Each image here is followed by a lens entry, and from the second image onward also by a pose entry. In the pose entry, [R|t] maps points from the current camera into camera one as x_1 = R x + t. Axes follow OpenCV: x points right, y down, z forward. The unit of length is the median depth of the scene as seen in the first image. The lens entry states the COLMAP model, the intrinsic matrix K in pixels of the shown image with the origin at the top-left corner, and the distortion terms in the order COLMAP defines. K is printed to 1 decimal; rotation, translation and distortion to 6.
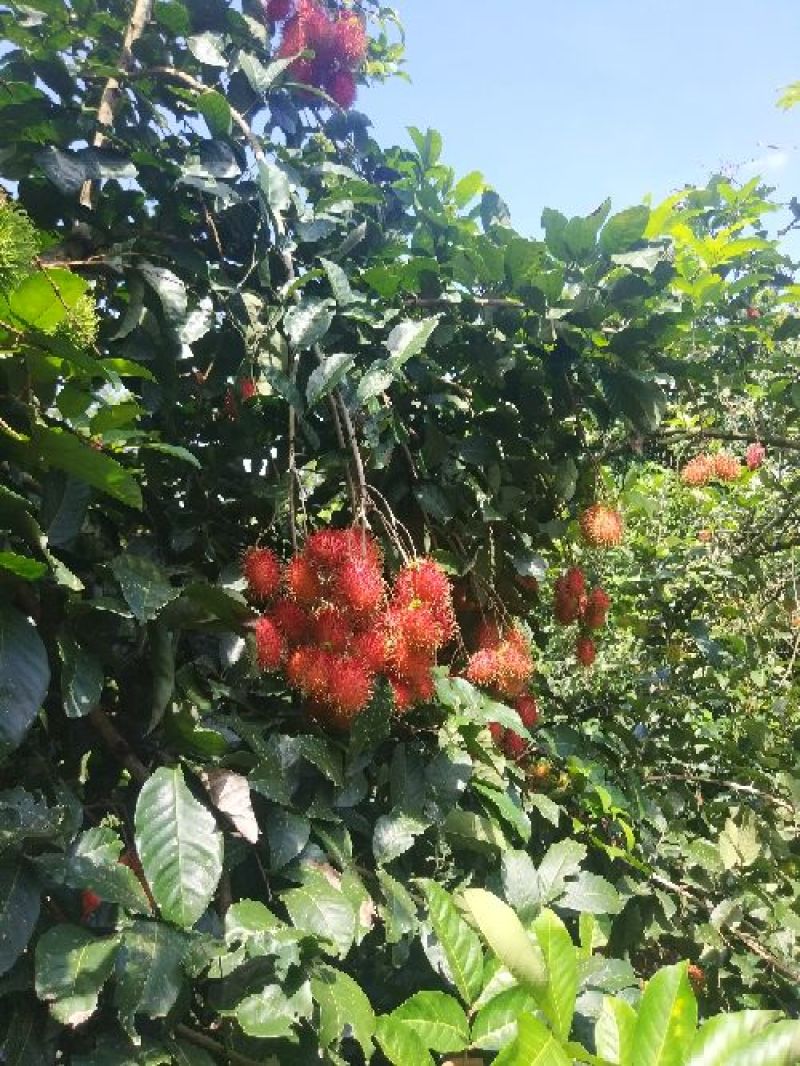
lens RADIAL K [[845.3, 0, 401.5], [0, 845.3, 539.1], [0, 0, 1]] dist [0.114207, -0.209021]
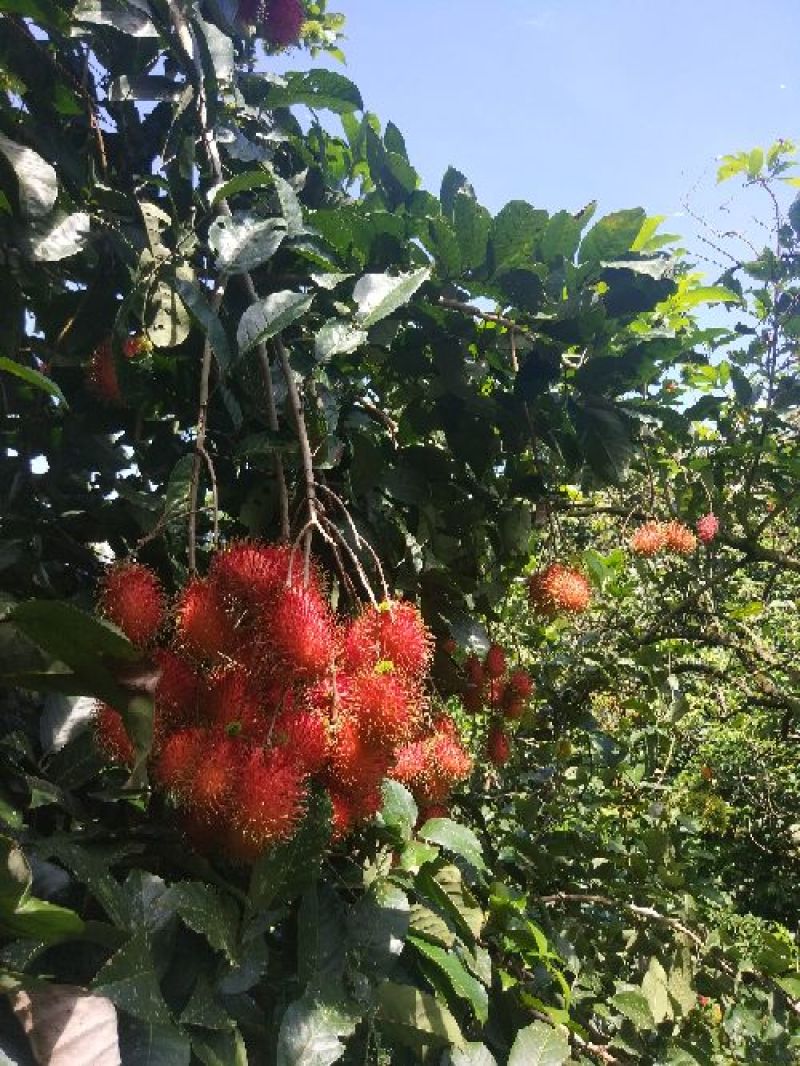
lens RADIAL K [[845.3, 0, 401.5], [0, 845.3, 539.1], [0, 0, 1]] dist [0.114207, -0.209021]
pose [[0.977917, 0.091983, 0.187661, -0.086145], [-0.074418, 0.992340, -0.098606, 0.035215], [-0.195293, 0.082463, 0.977272, 0.307683]]
